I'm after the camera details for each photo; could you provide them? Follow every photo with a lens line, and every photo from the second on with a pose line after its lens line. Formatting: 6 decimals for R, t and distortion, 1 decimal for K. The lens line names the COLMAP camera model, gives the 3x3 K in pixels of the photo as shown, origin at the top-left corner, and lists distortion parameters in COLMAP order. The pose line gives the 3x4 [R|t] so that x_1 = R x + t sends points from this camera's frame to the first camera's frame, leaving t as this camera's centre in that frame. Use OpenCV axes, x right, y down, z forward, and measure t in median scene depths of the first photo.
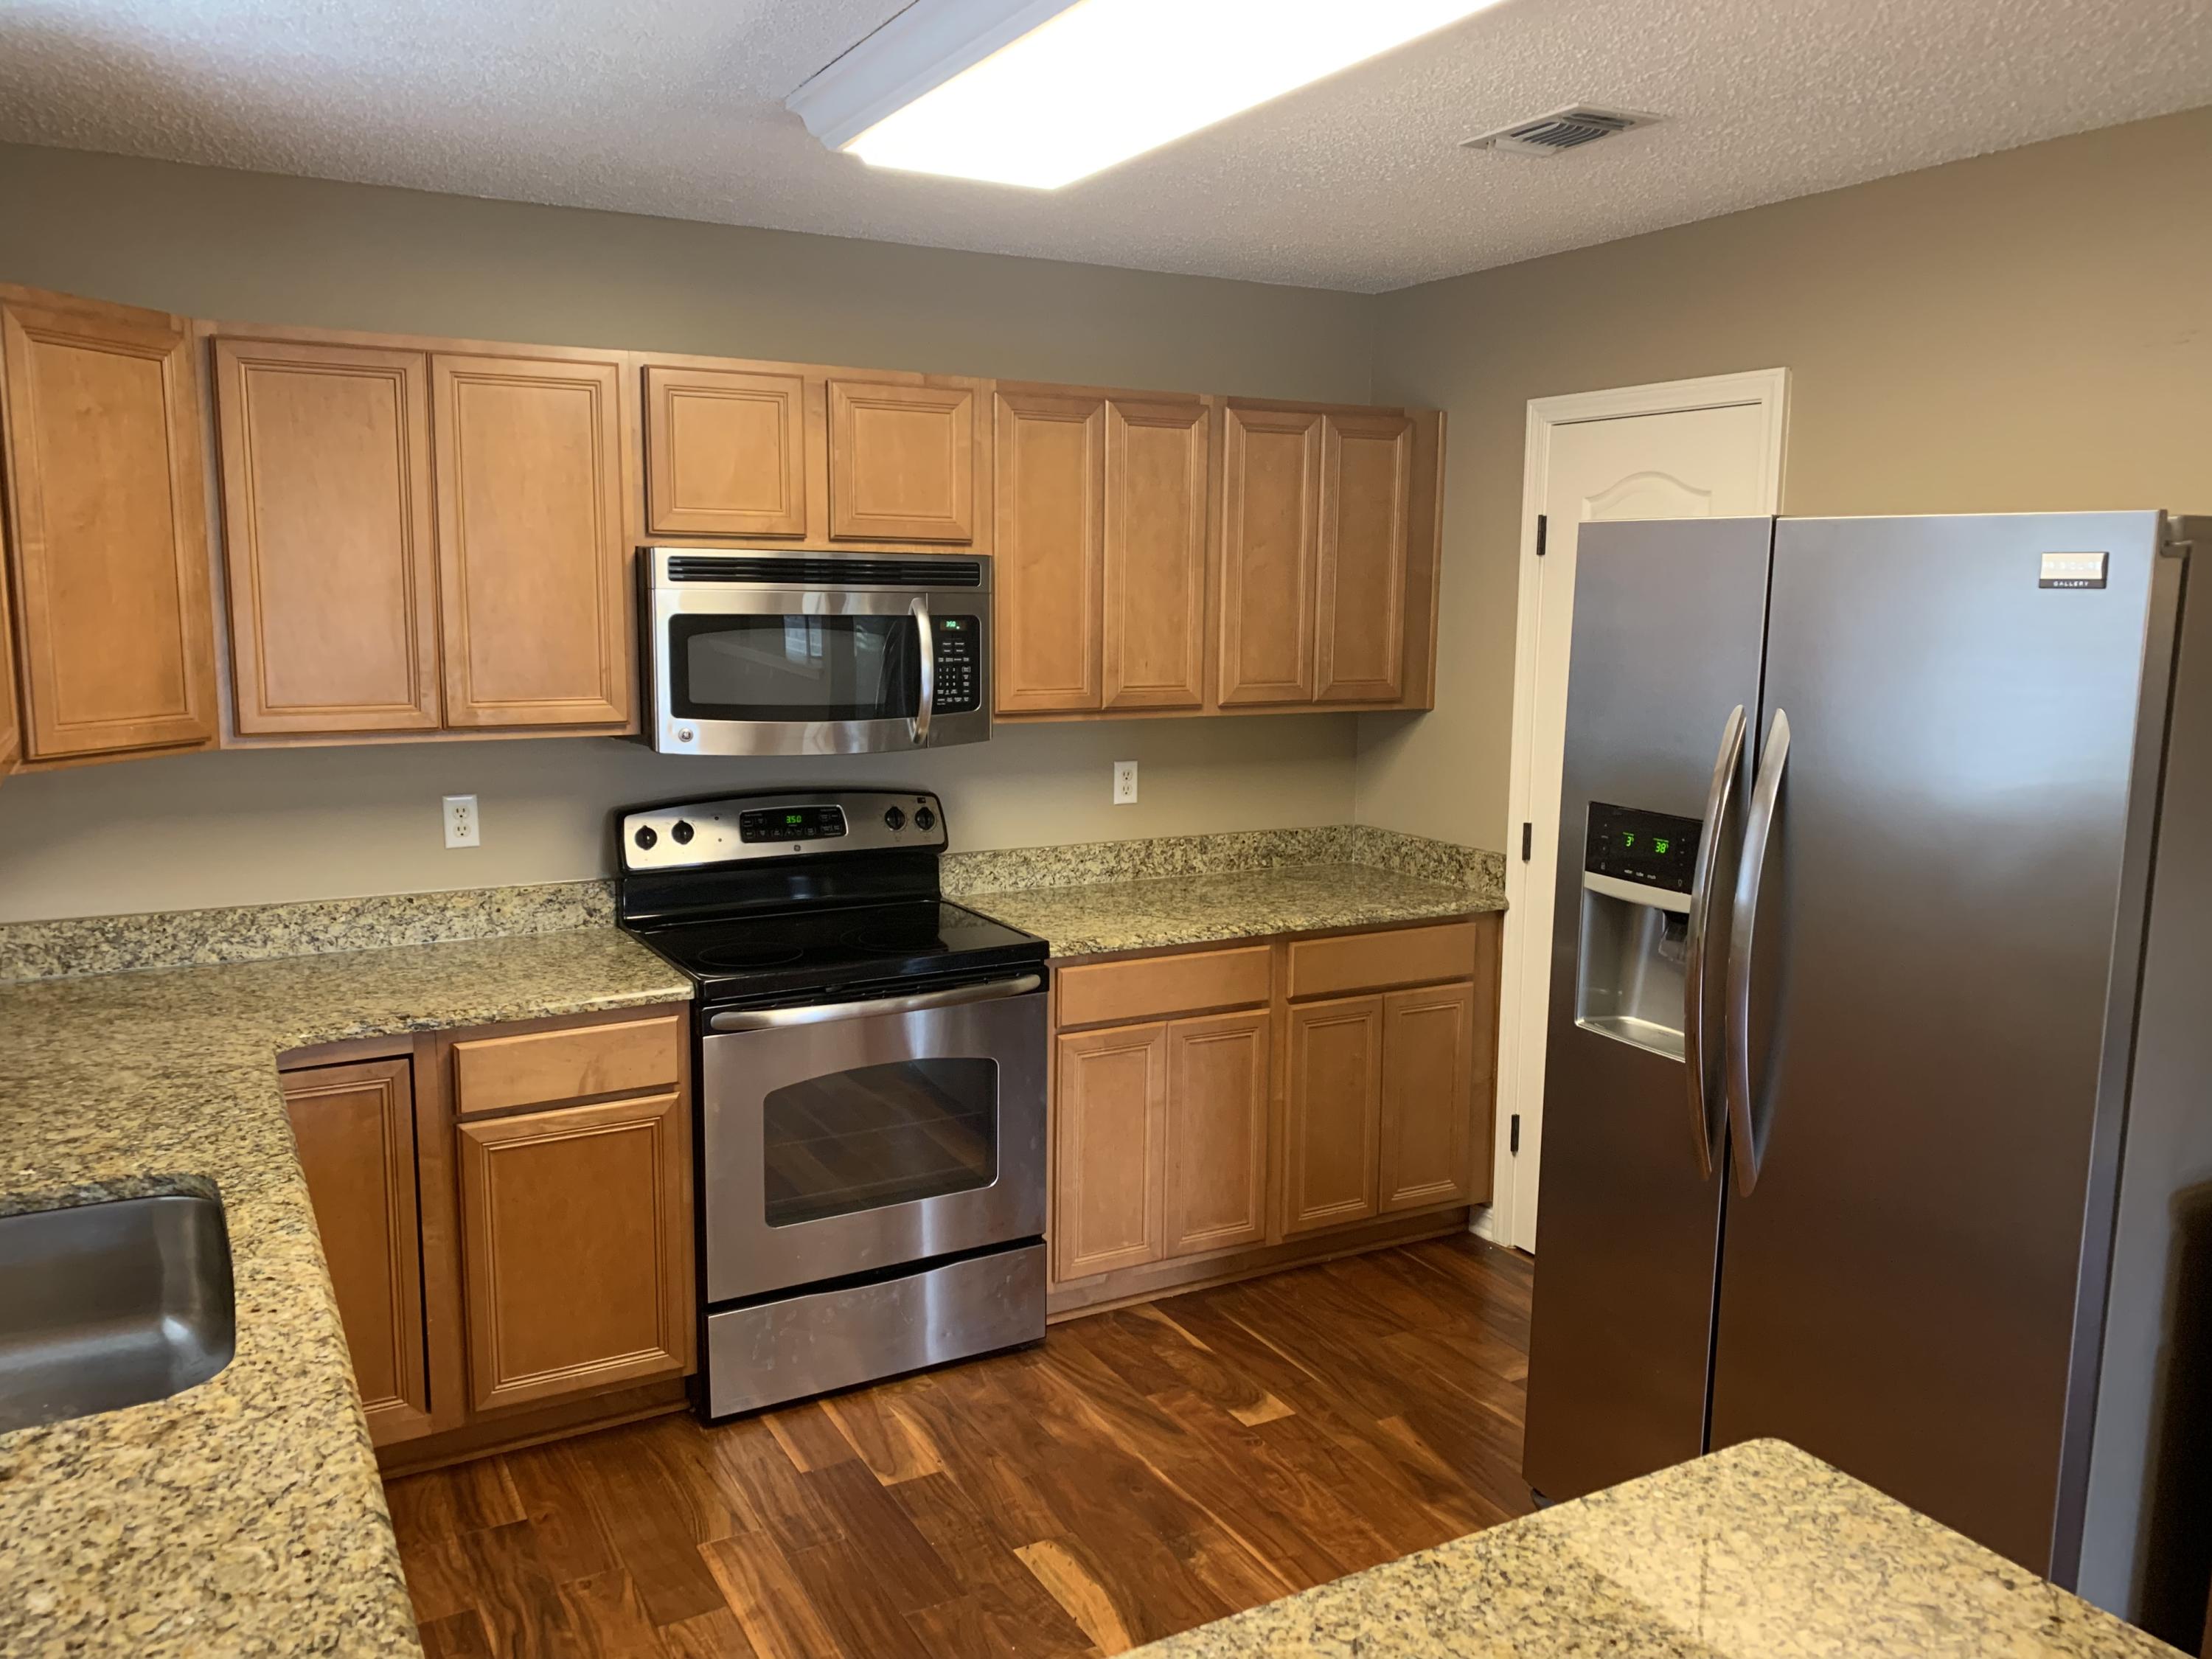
lens RADIAL K [[1691.6, 0, 1110.9], [0, 1691.6, 816.2], [0, 0, 1]] dist [0.008178, -0.004423]
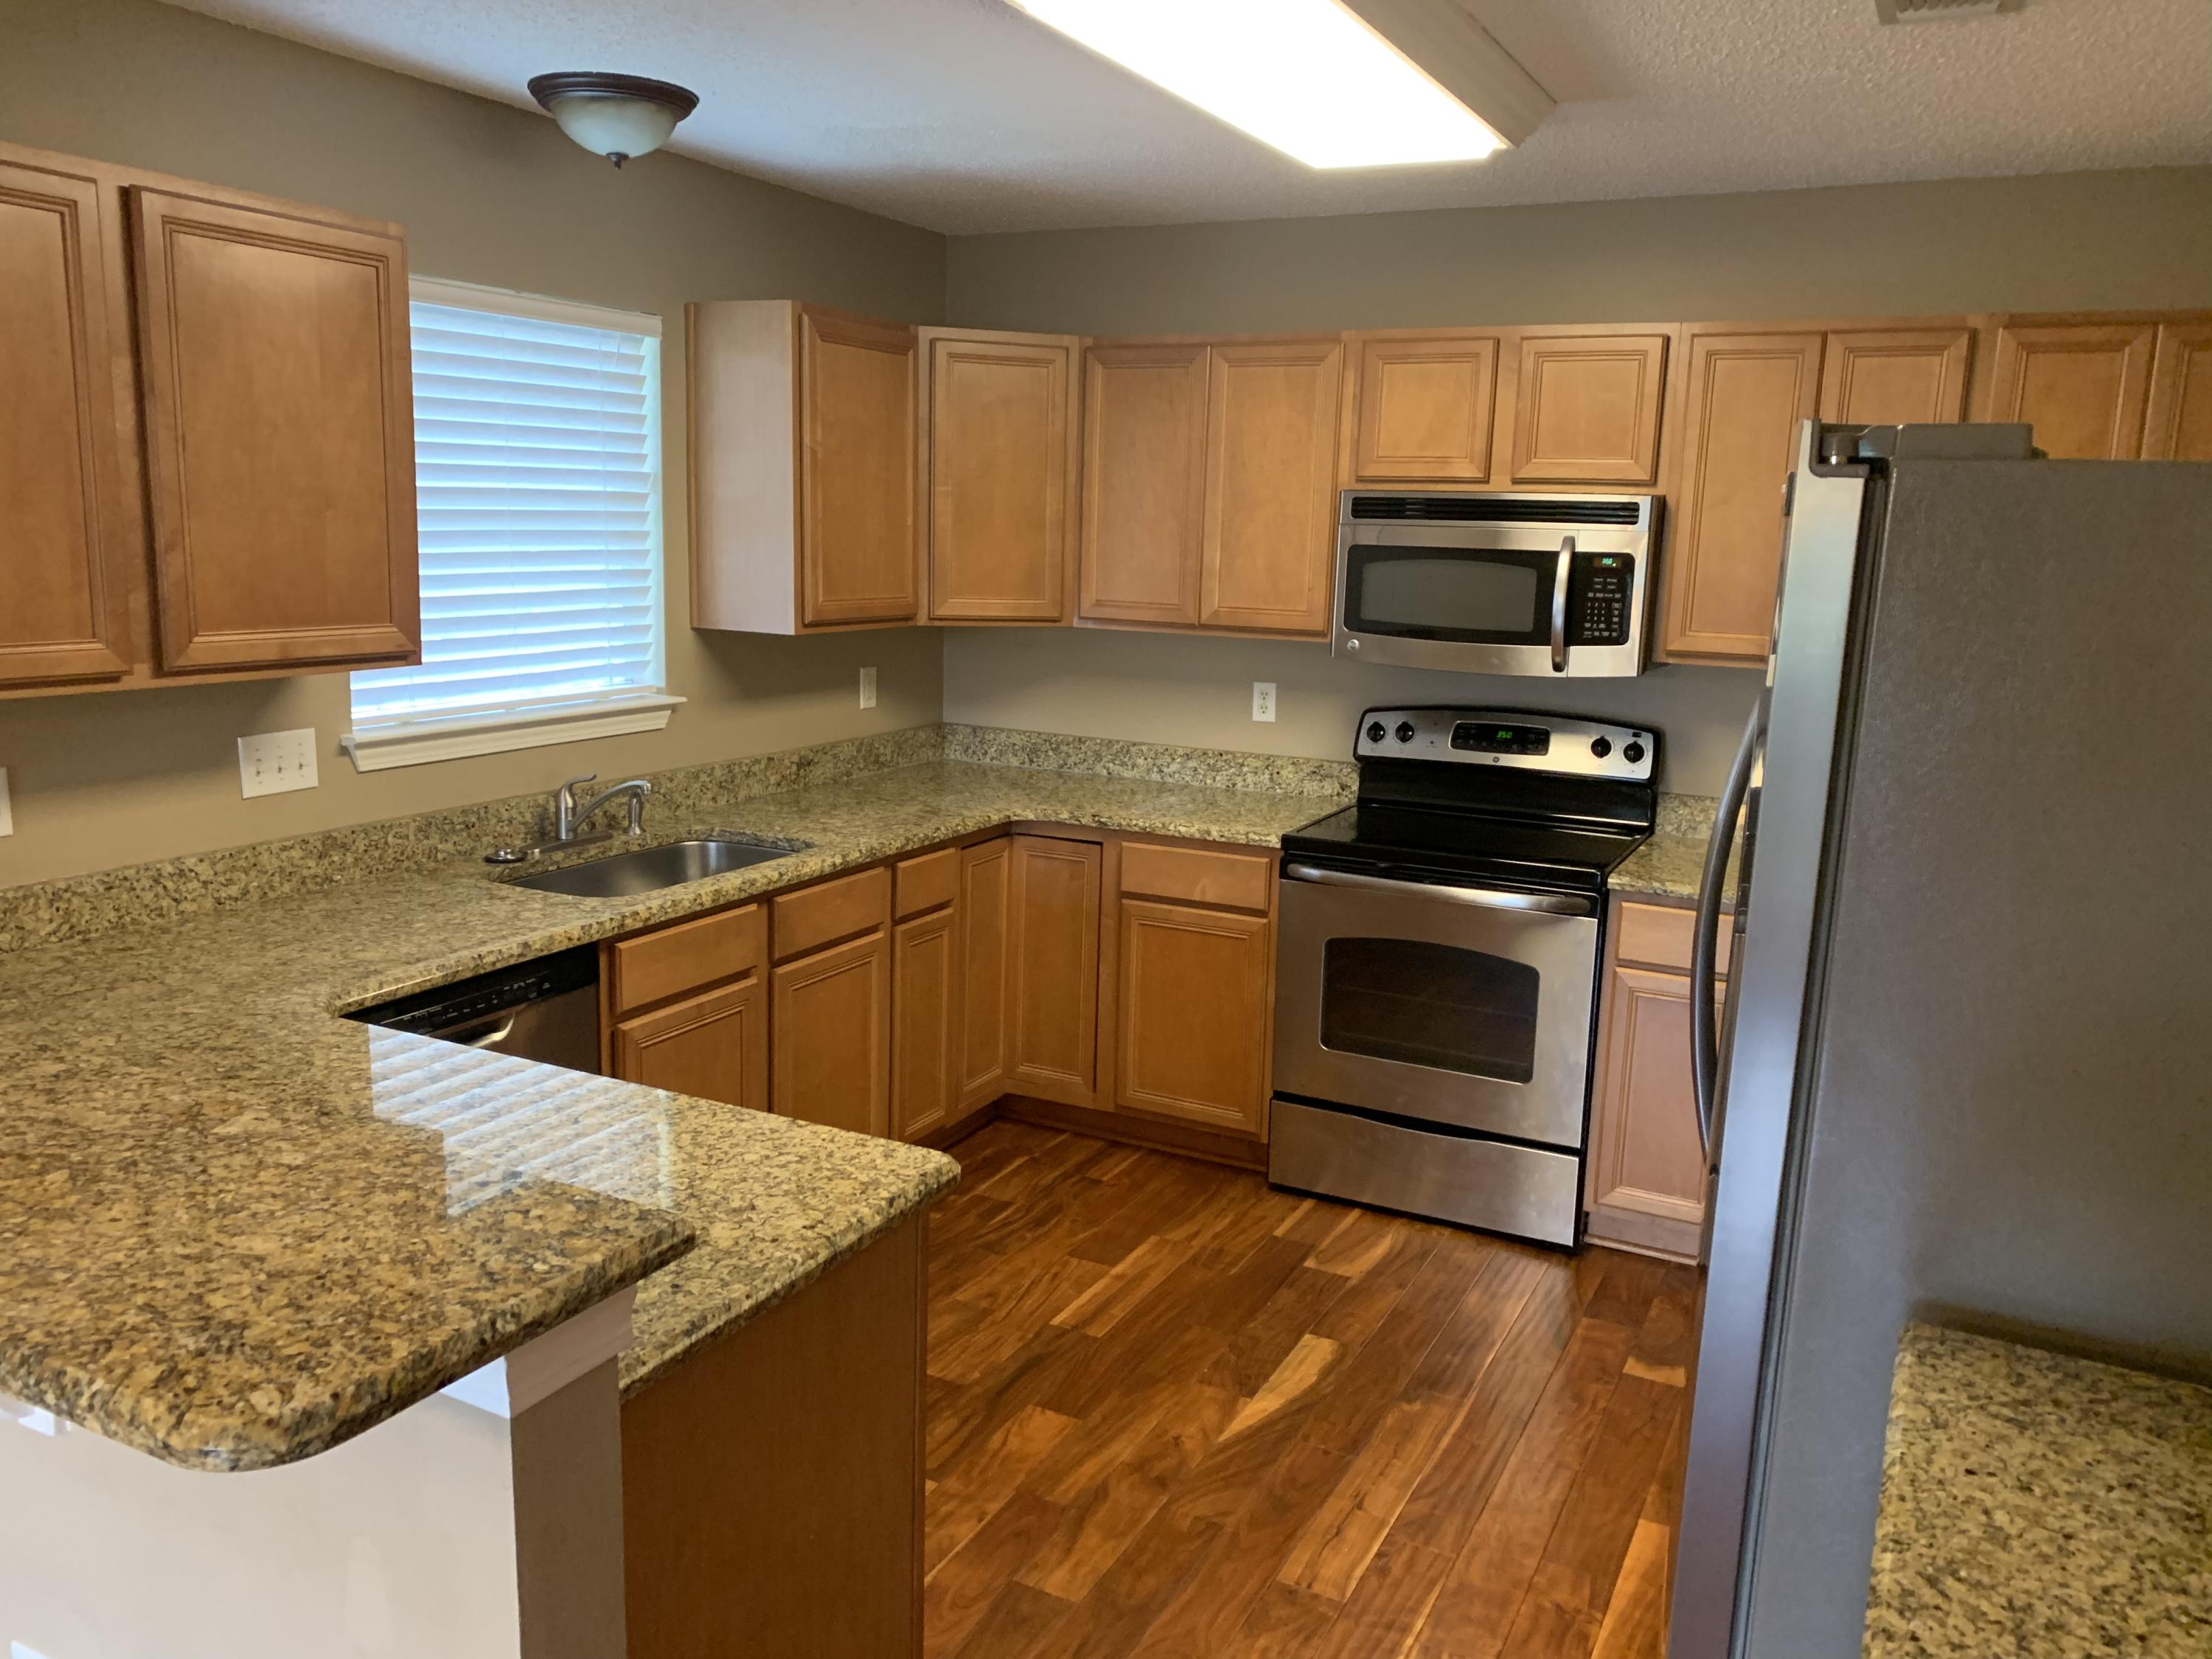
lens RADIAL K [[1691.6, 0, 1114.4], [0, 1691.6, 837.5], [0, 0, 1]] dist [0.008178, -0.004423]
pose [[0.550331, 0.158006, -0.819860, 0.674768], [-0.138613, 0.985594, 0.096903, -0.004256], [0.823361, 0.060314, 0.564304, 0.171231]]
